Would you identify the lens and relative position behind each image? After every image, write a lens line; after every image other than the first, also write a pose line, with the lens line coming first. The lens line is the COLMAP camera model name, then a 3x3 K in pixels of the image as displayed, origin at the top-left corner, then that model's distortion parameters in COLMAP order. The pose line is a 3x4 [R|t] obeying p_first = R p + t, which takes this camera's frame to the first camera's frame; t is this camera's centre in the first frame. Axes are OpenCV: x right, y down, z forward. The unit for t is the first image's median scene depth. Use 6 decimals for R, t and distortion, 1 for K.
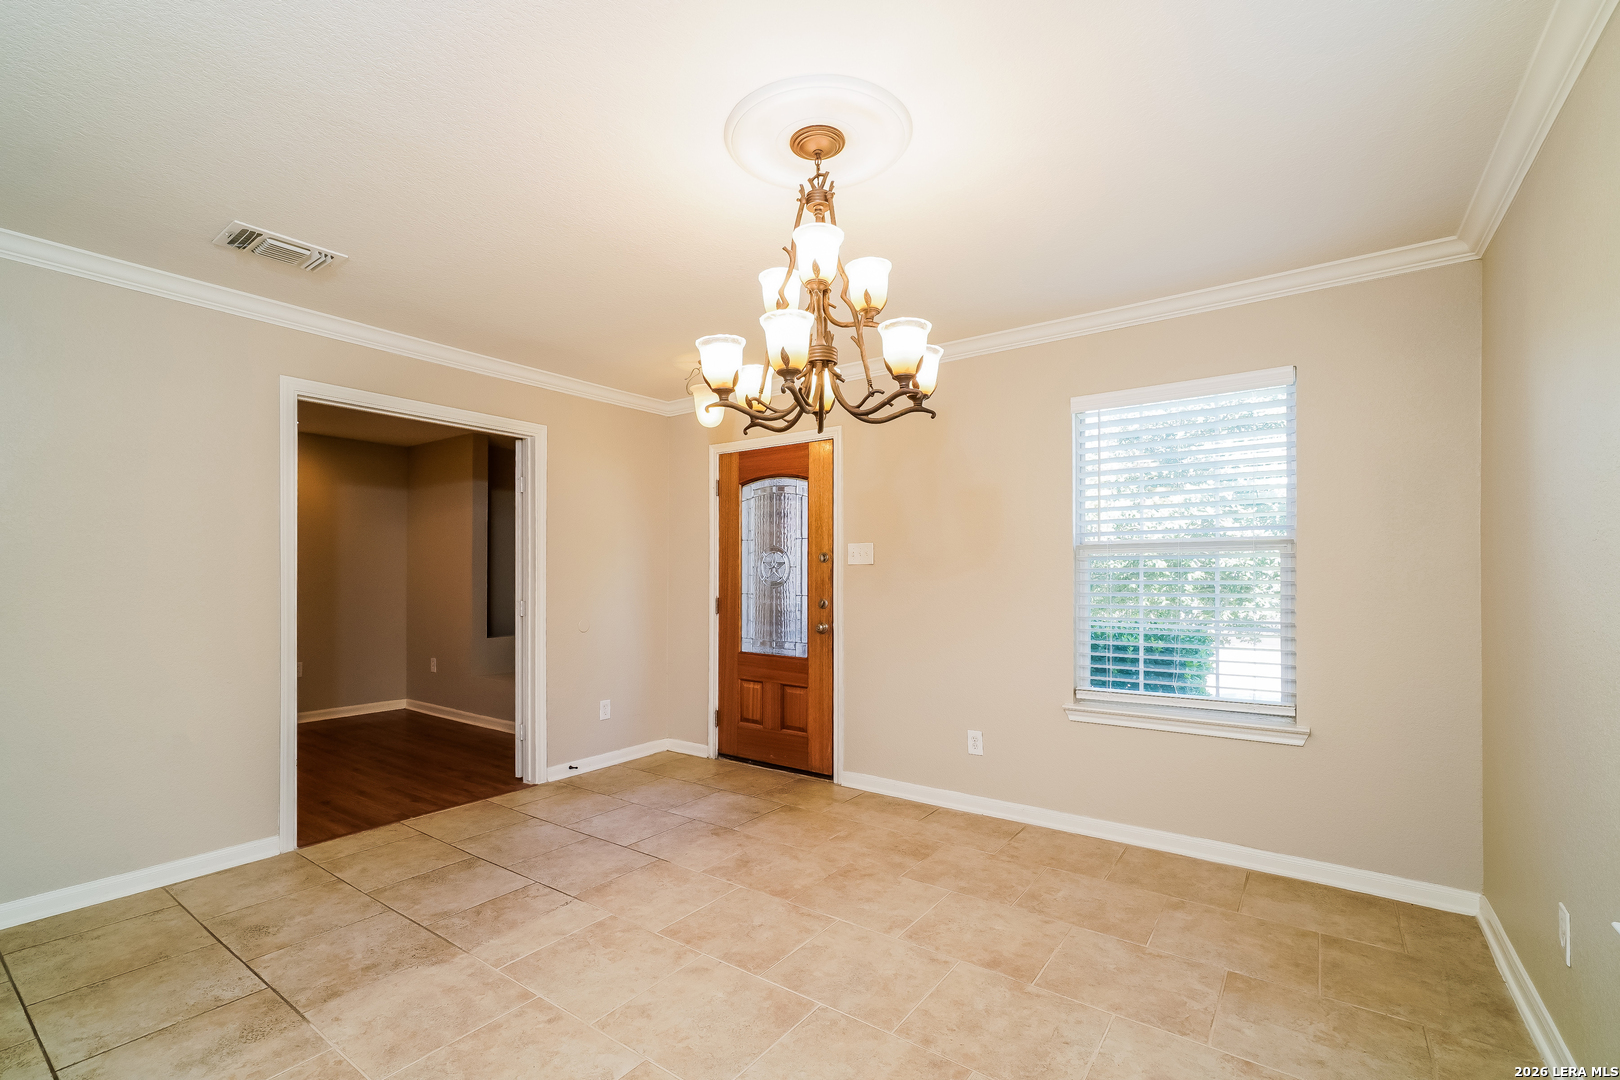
lens RADIAL K [[705.1, 0, 806.3], [0, 705.1, 569.0], [0, 0, 1]] dist [0.000910, 0.000226]
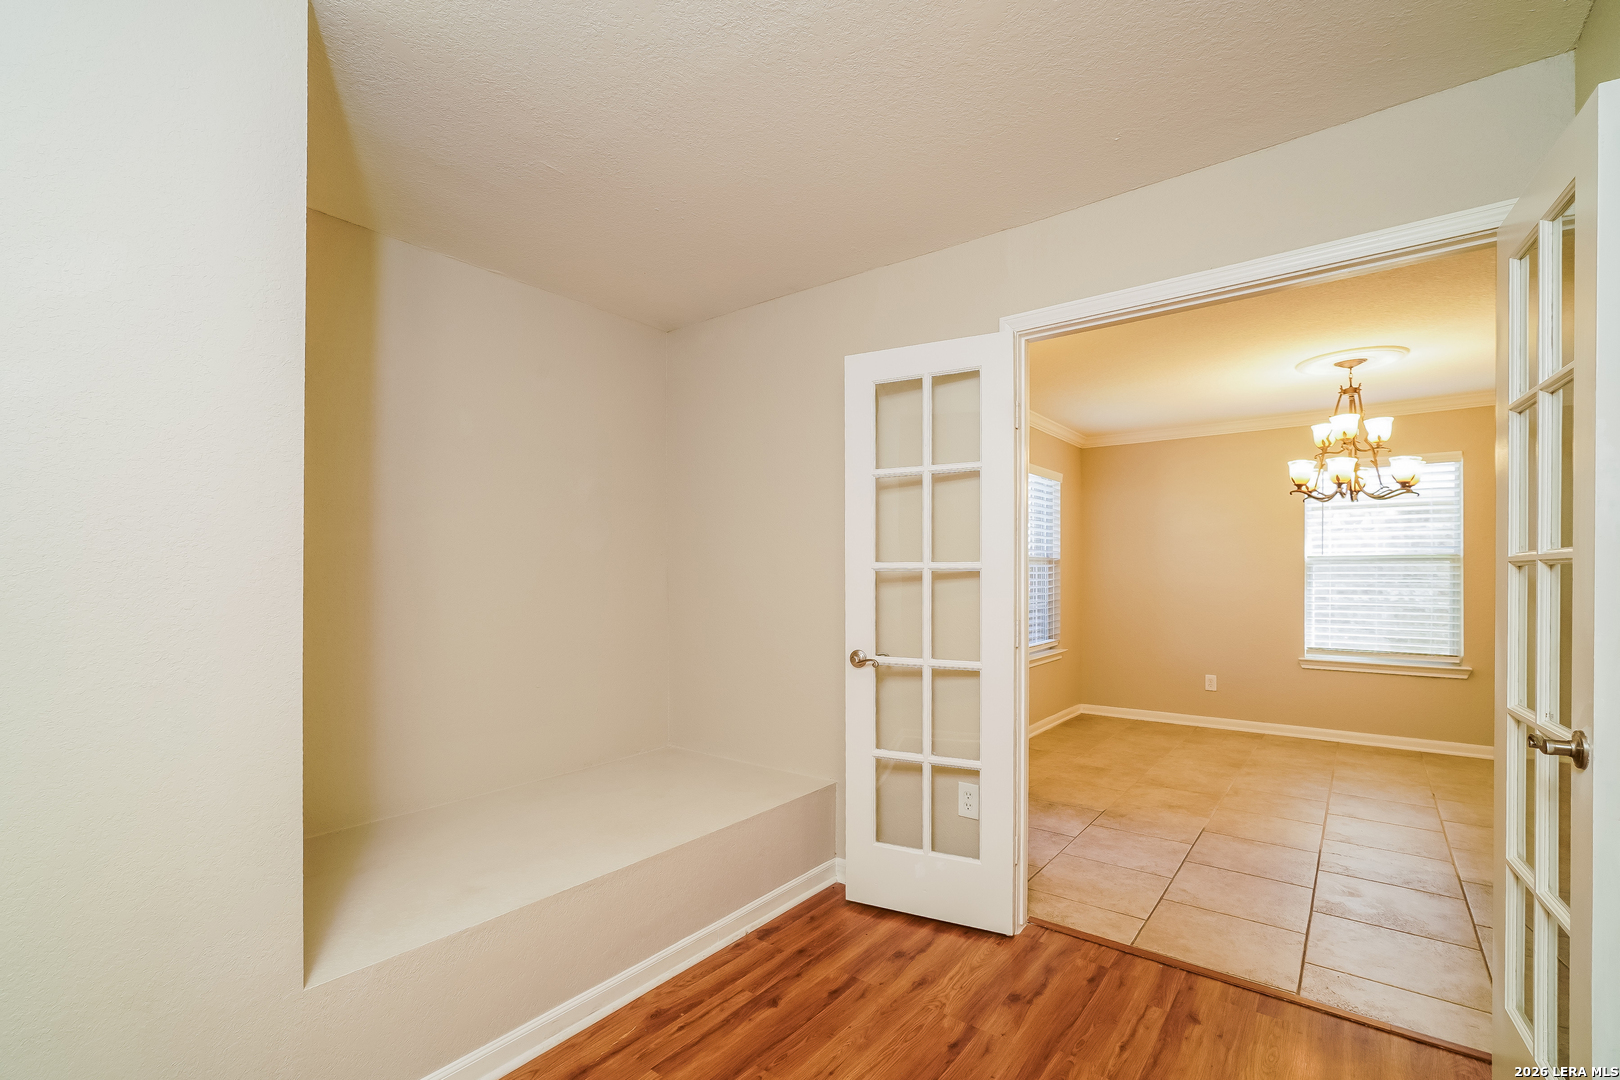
lens RADIAL K [[723.3, 0, 804.5], [0, 723.3, 584.7], [0, 0, 1]] dist [0.001215, 0.000180]
pose [[0.043379, -0.004484, 0.999049, -1.421188], [-0.005342, 0.999975, 0.004720, 0.037329], [-0.999044, -0.005542, 0.043354, 1.664761]]
